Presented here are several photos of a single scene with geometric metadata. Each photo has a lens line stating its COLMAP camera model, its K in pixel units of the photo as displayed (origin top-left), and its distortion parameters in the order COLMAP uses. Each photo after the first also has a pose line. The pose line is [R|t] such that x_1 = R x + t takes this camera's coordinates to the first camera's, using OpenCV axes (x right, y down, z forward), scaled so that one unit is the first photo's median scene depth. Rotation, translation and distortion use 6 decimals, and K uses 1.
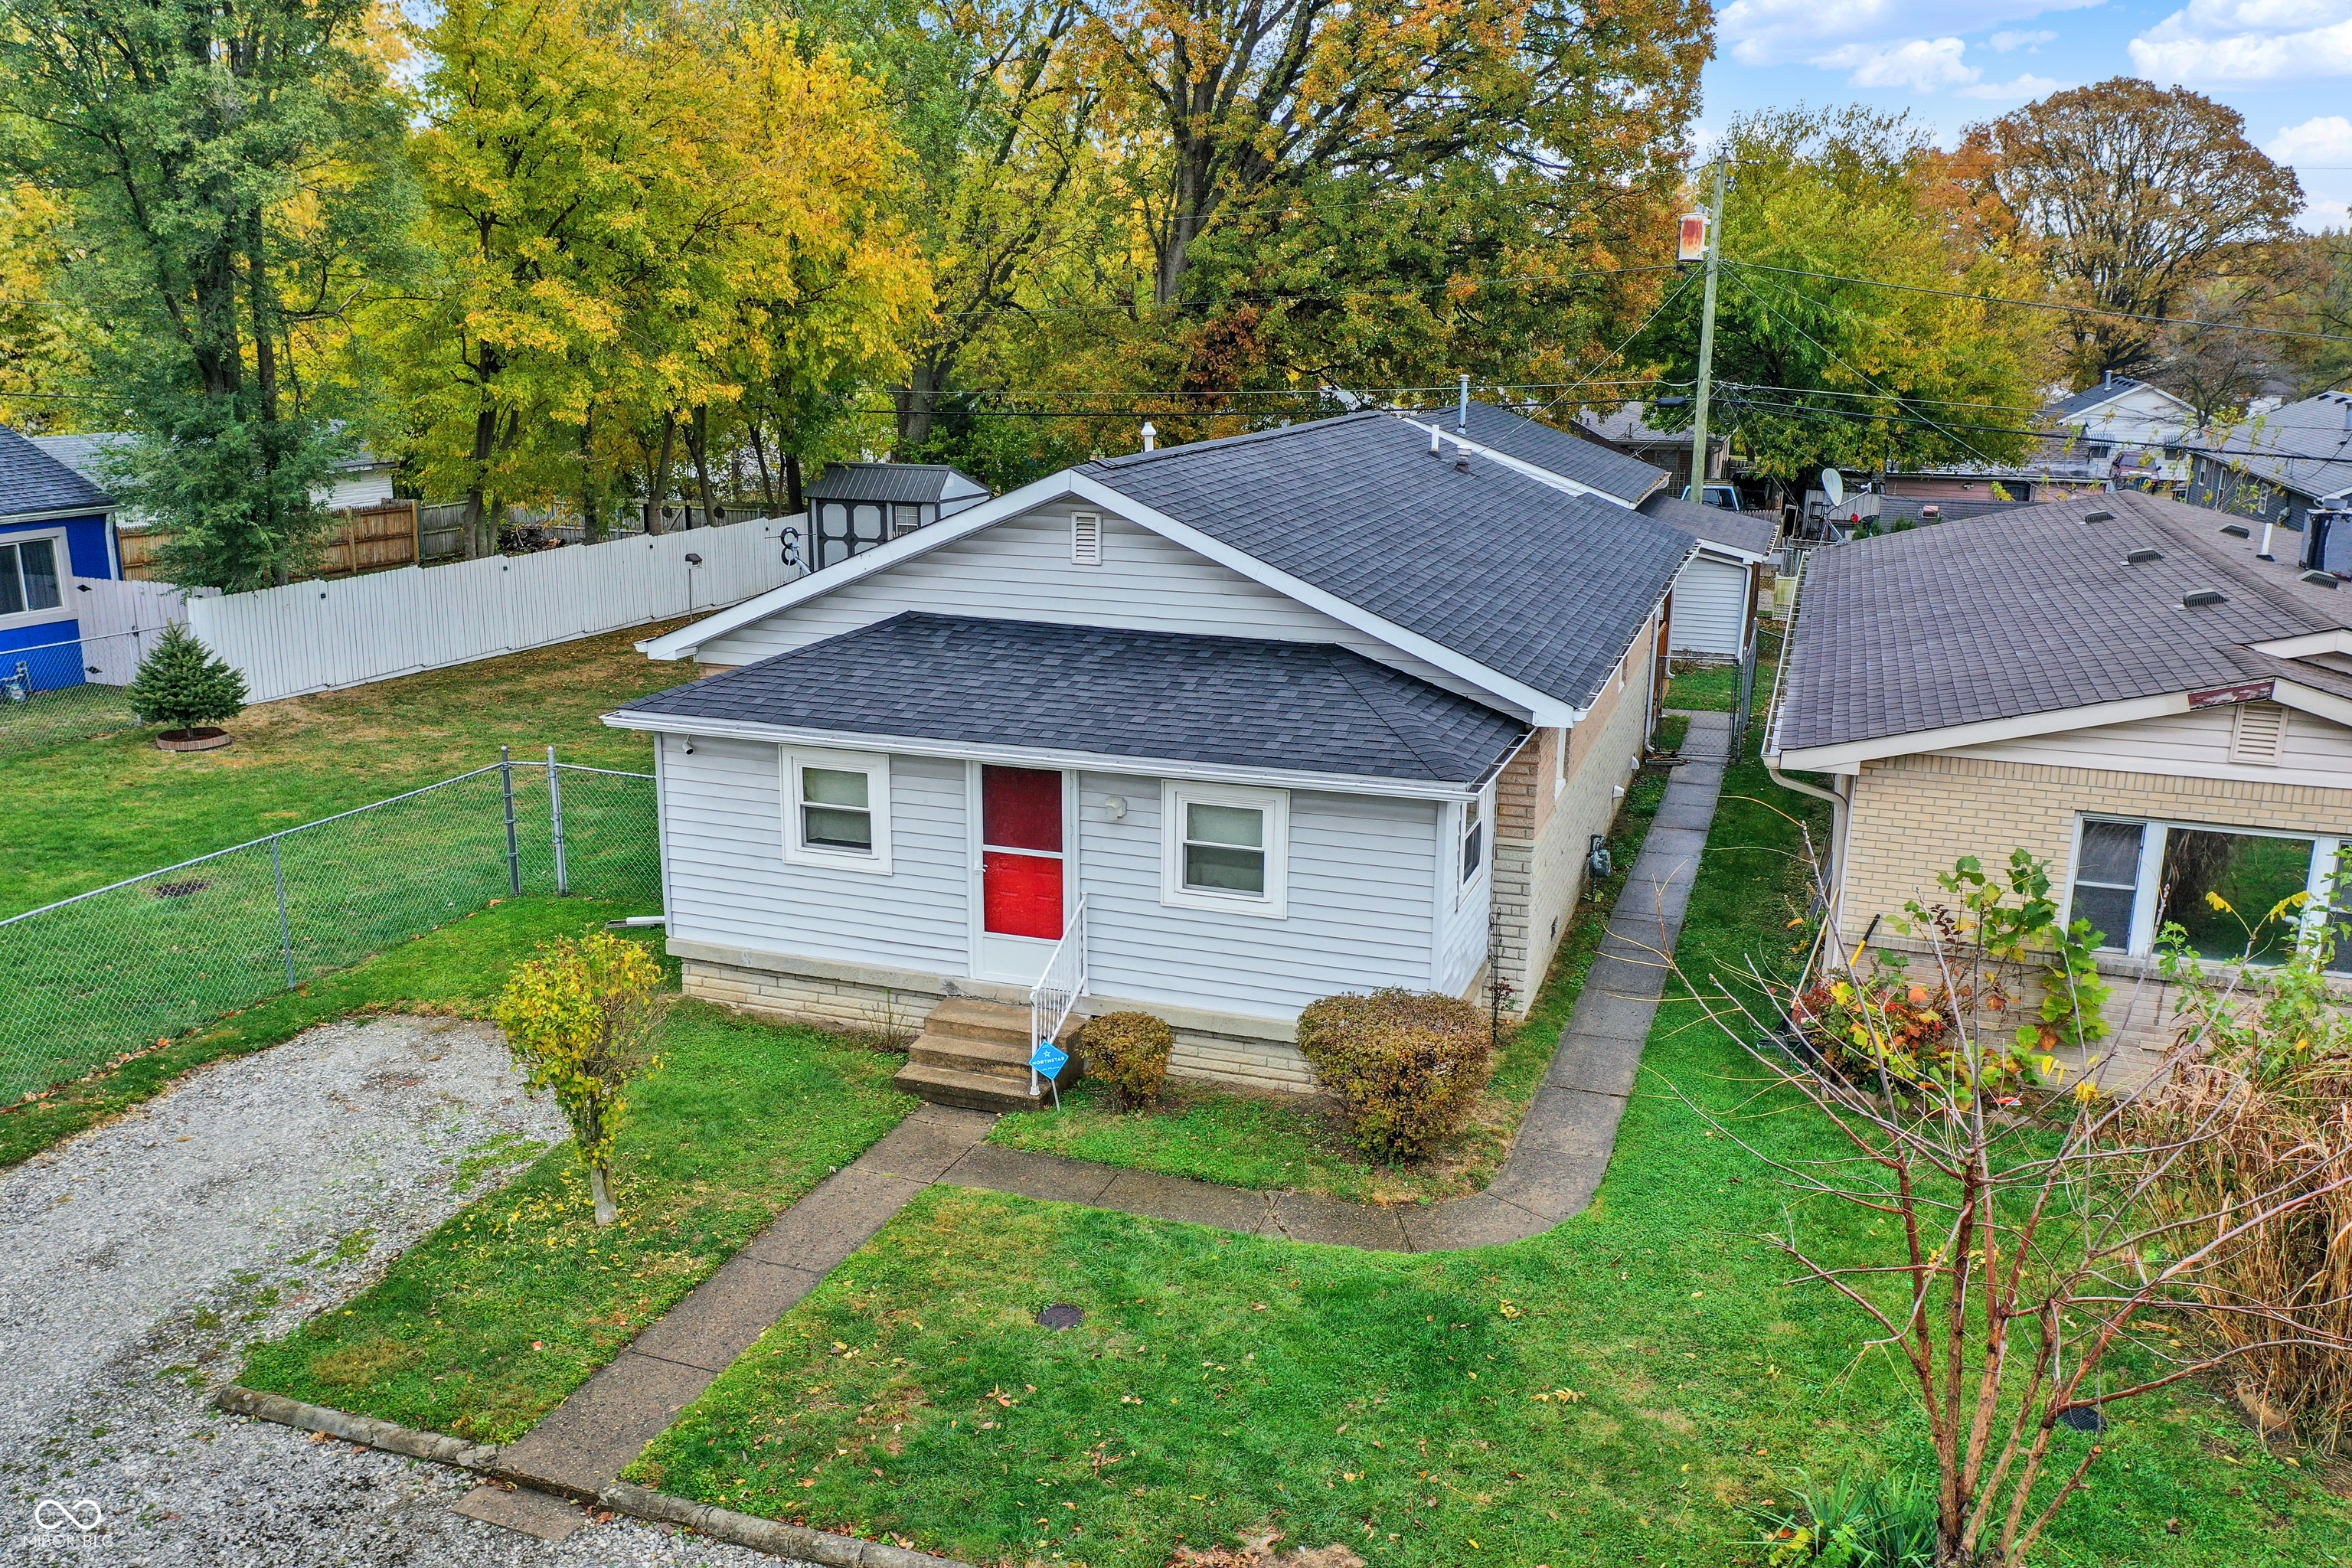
lens RADIAL K [[1864.4, 0, 1172.6], [0, 1864.4, 776.7], [0, 0, 1]] dist [0.005130, -0.011302]
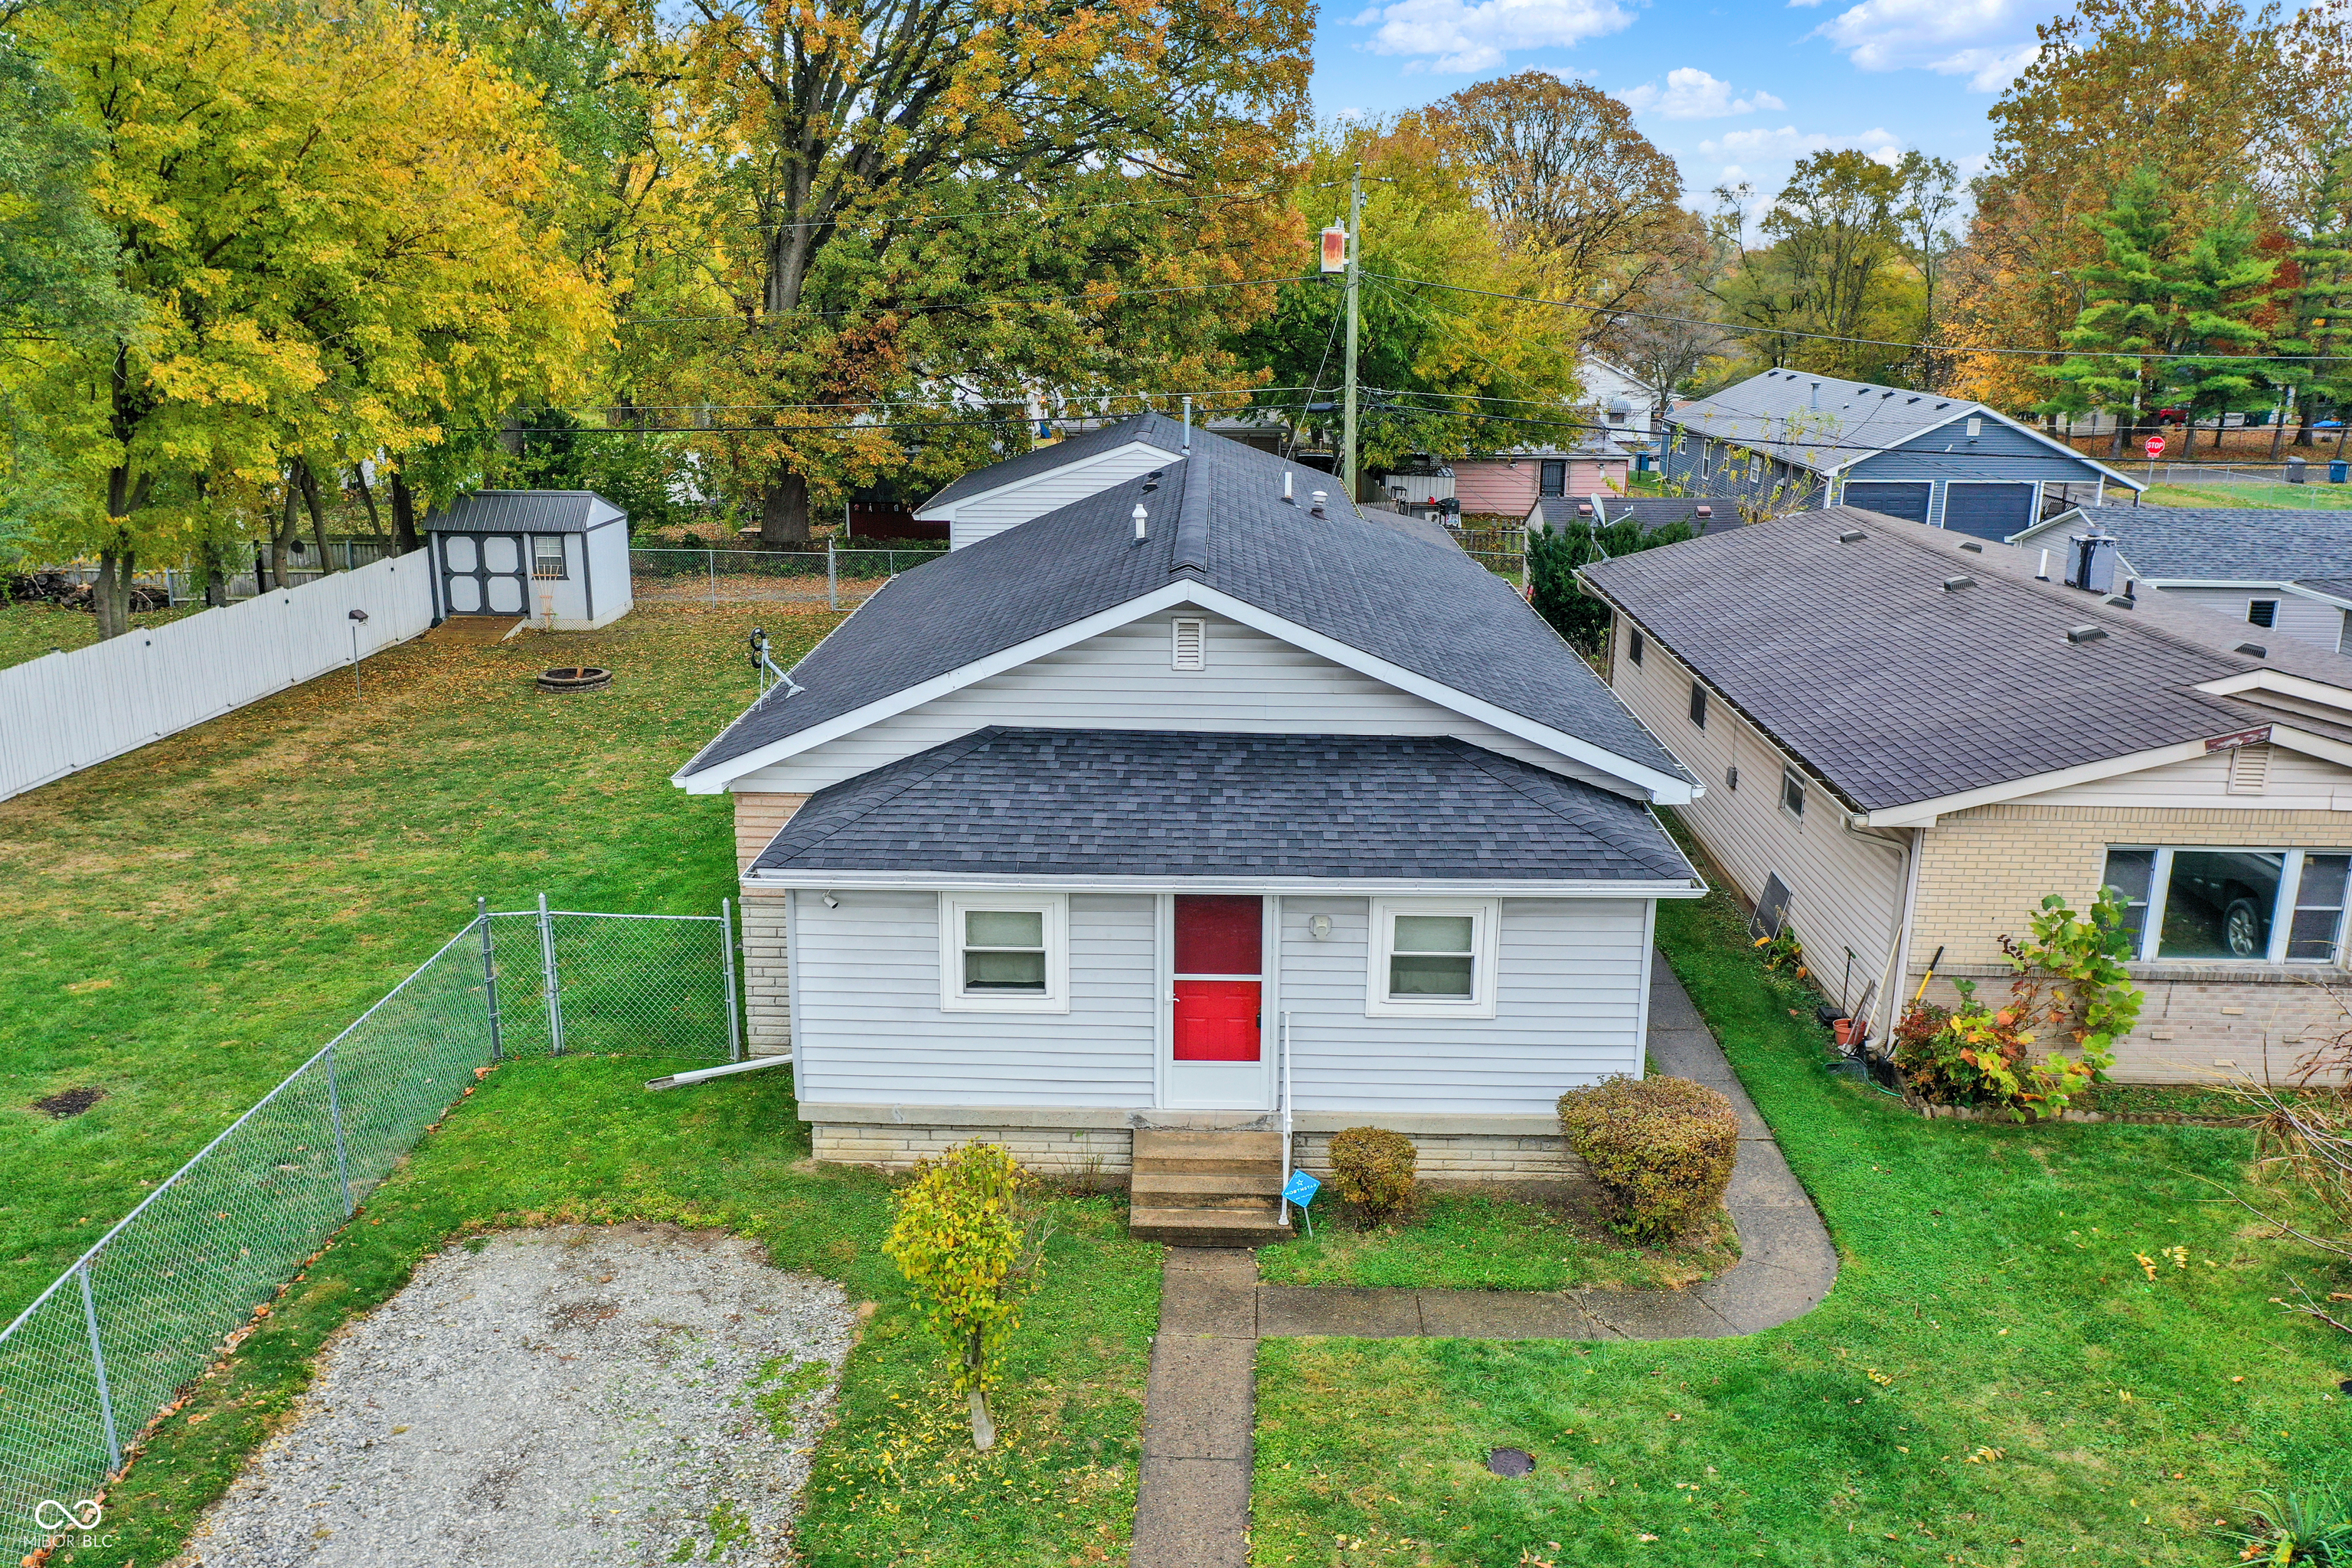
lens RADIAL K [[1864.4, 0, 1174.7], [0, 1864.4, 784.0], [0, 0, 1]] dist [0.005130, -0.011302]
pose [[0.951440, -0.082964, 0.296444, -0.382159], [0.075216, 0.996463, 0.037468, -0.099435], [-0.298504, -0.013352, 0.954315, 0.065676]]
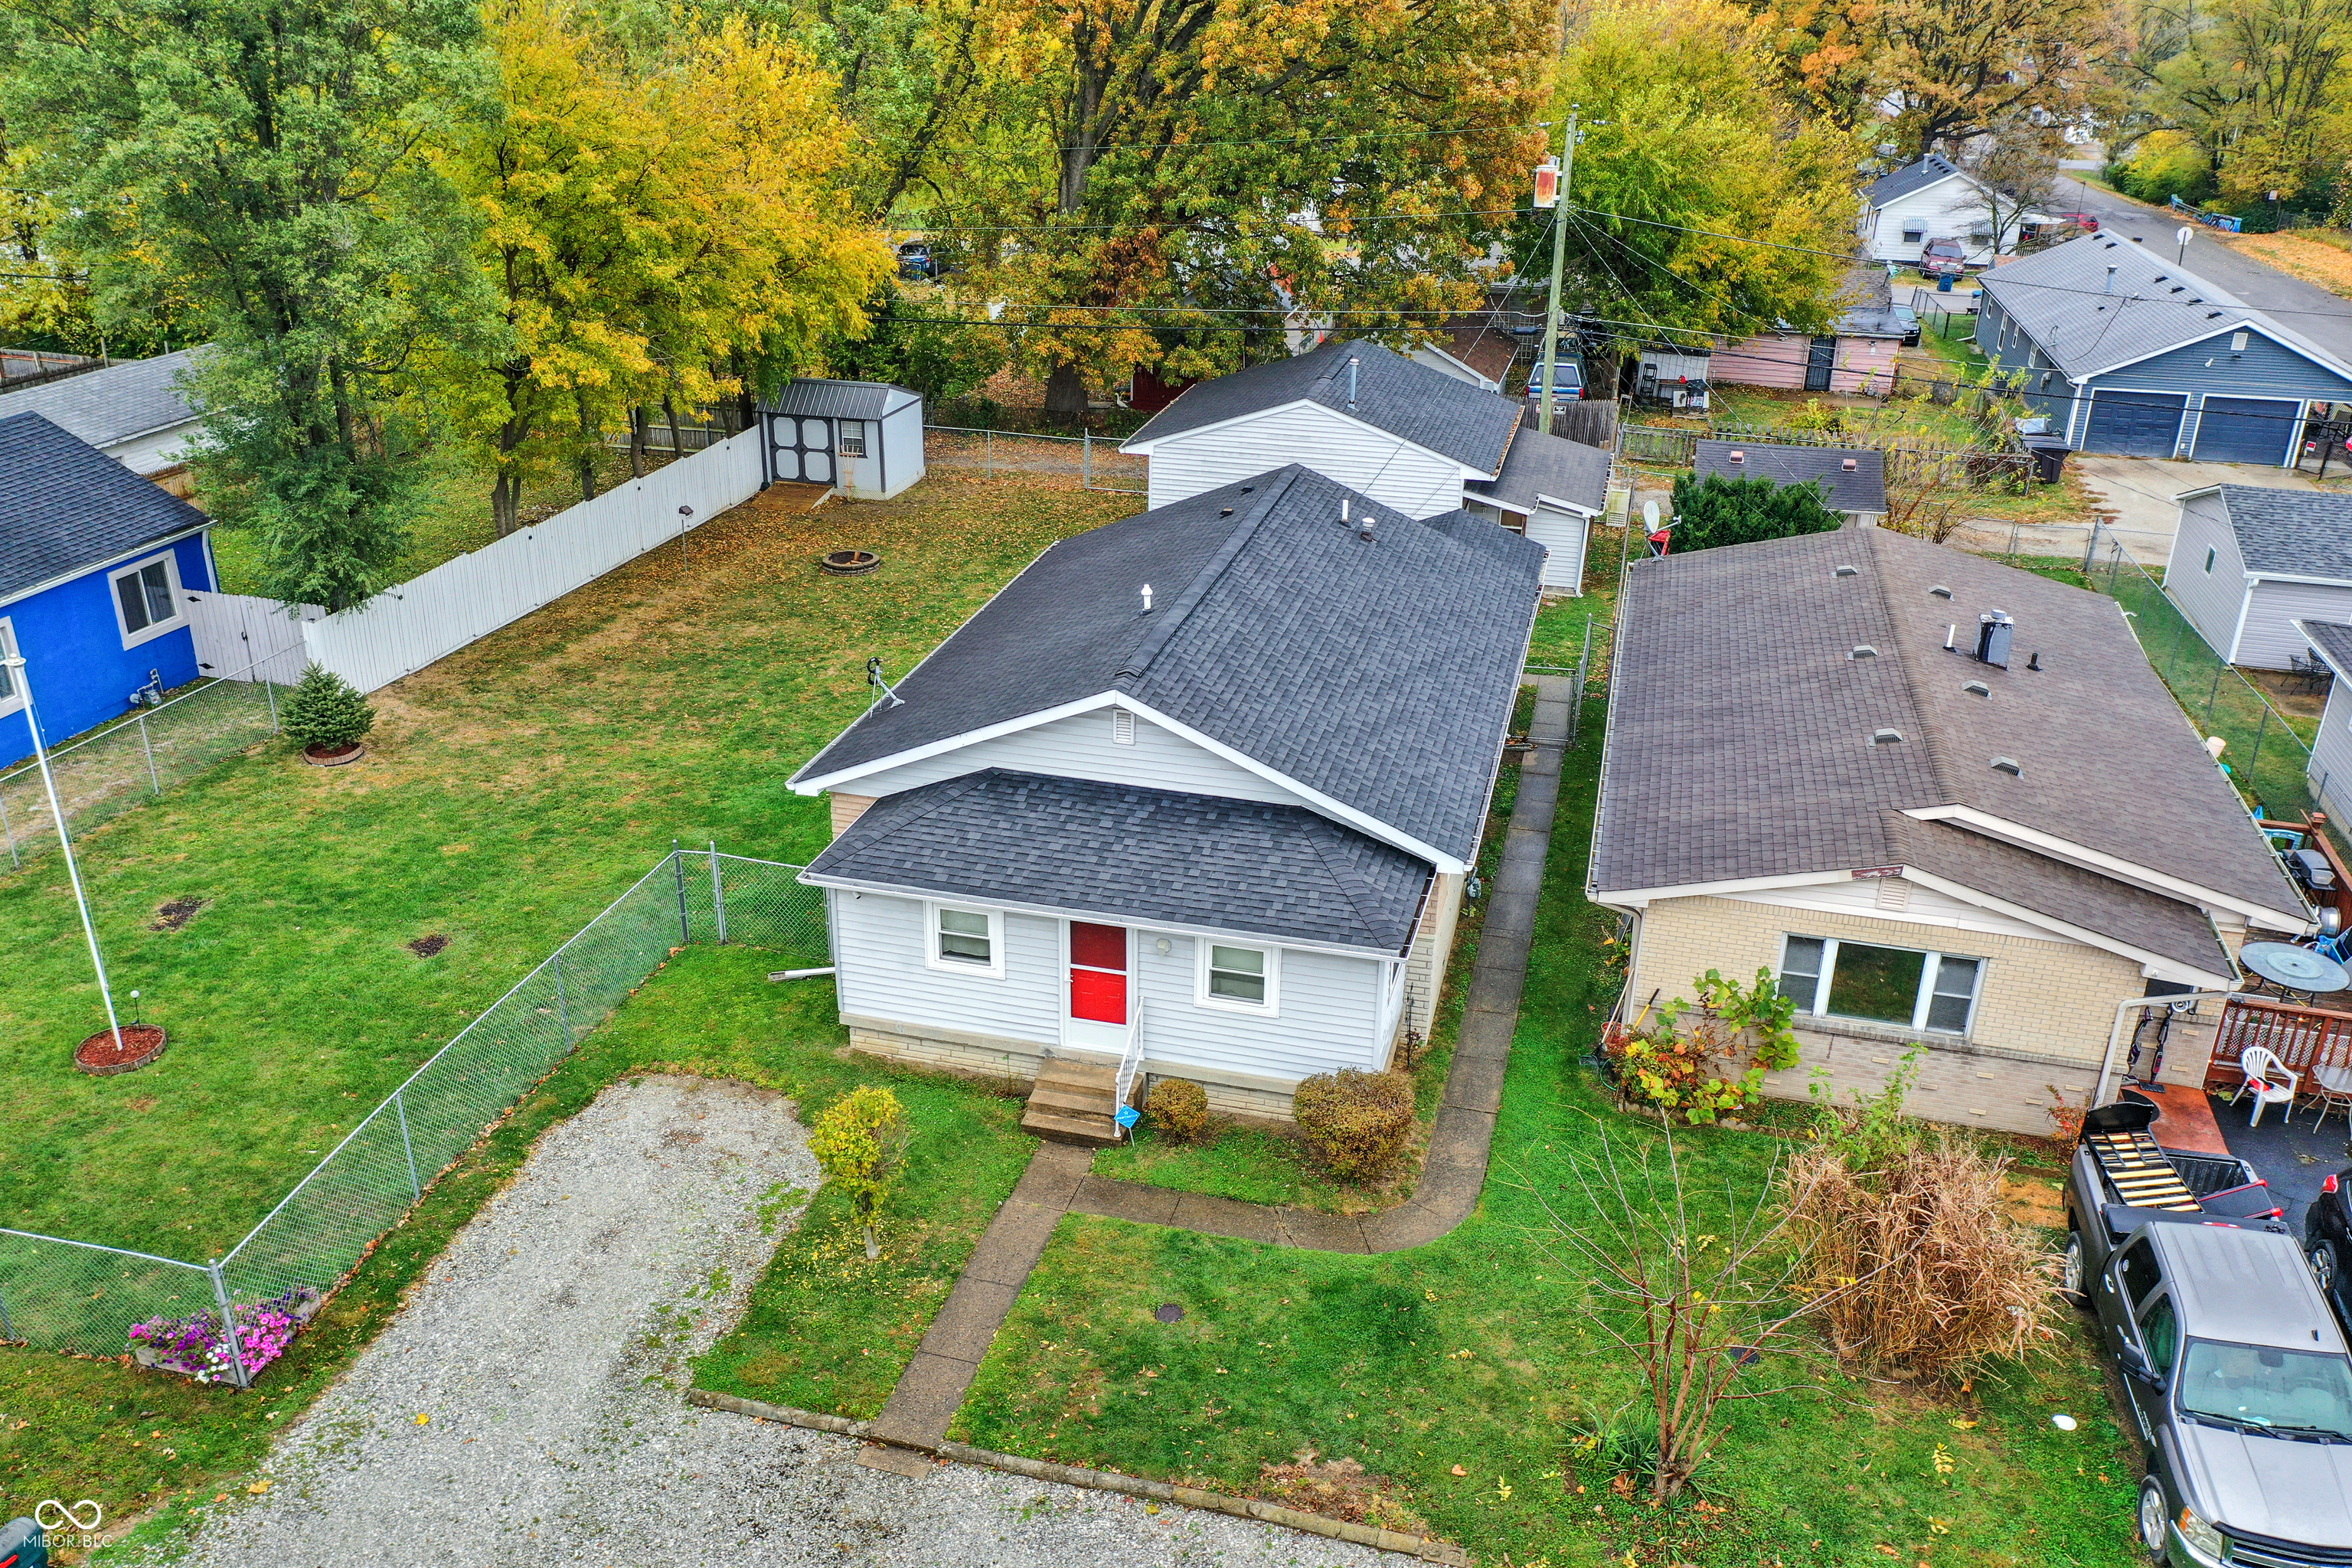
lens RADIAL K [[1864.4, 0, 1170.2], [0, 1864.4, 776.9], [0, 0, 1]] dist [0.005130, -0.011302]
pose [[0.996525, -0.029992, 0.077711, -0.132810], [0.016281, 0.985066, 0.171403, -0.361567], [-0.081691, -0.169542, 0.982131, -0.435594]]
